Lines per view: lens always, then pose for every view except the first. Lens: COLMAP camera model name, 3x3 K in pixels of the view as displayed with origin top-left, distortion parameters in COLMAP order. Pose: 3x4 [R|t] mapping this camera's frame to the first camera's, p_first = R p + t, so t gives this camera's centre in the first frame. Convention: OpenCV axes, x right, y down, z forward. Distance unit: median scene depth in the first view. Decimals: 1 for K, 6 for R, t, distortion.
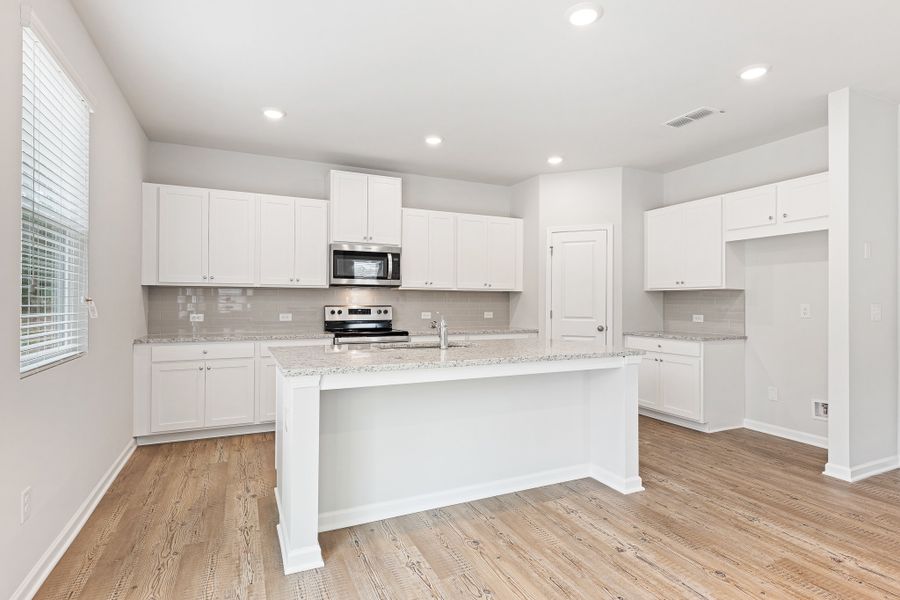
lens RADIAL K [[456.9, 0, 461.5], [0, 456.9, 301.4], [0, 0, 1]] dist [-0.001451, -0.000555]
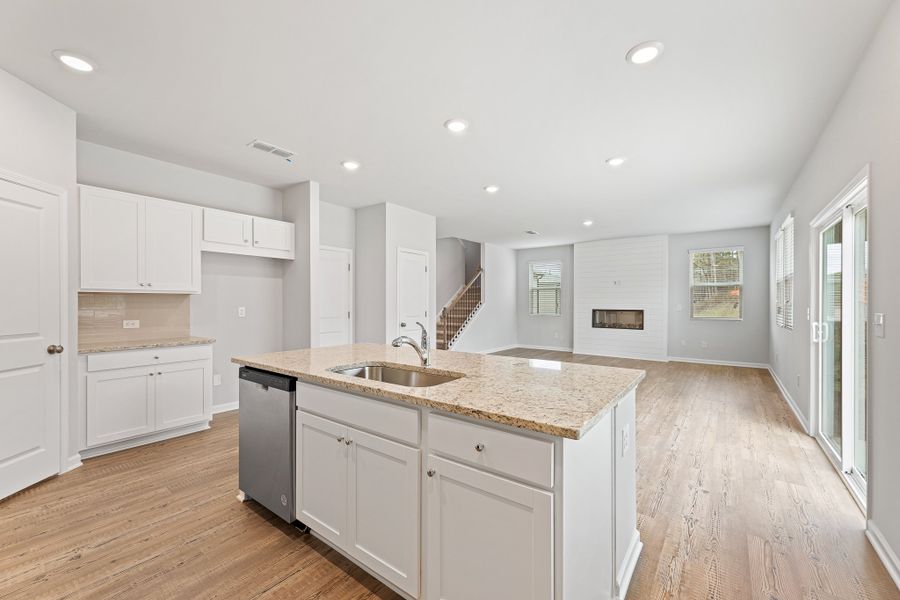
lens RADIAL K [[359.5, 0, 449.7], [0, 359.5, 297.9], [0, 0, 1]] dist [-0.000337, -0.000082]
pose [[-0.447334, 0.002383, 0.894364, -0.463424], [-0.005277, 0.999972, -0.005303, -0.016002], [-0.894351, -0.007092, -0.447309, 0.868985]]
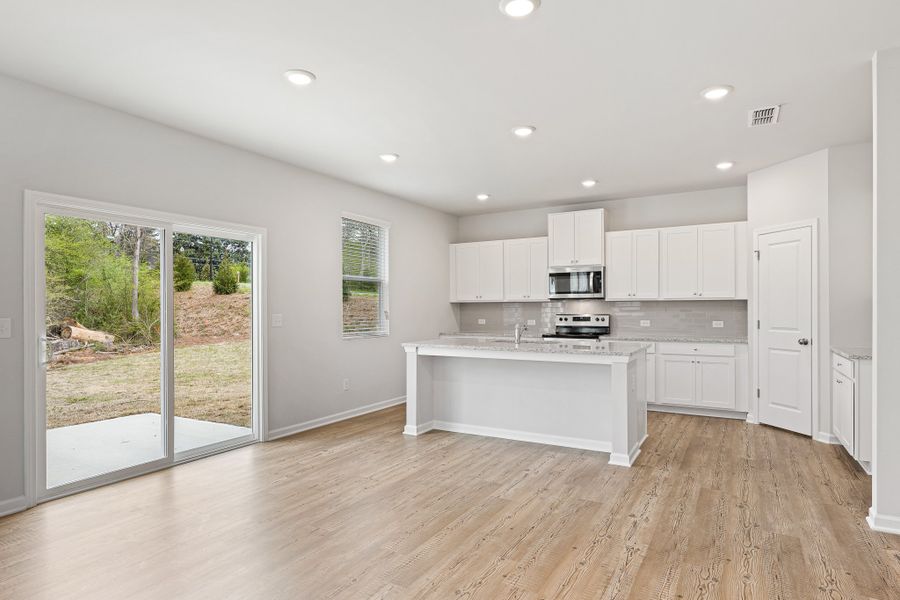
lens RADIAL K [[527.4, 0, 449.8], [0, 527.4, 311.2], [0, 0, 1]] dist [-0.000727, -0.000355]
pose [[0.560750, -0.001634, -0.827983, 0.895581], [0.008287, 0.999959, 0.003639, -0.008669], [0.827944, -0.008902, 0.560741, -0.127926]]
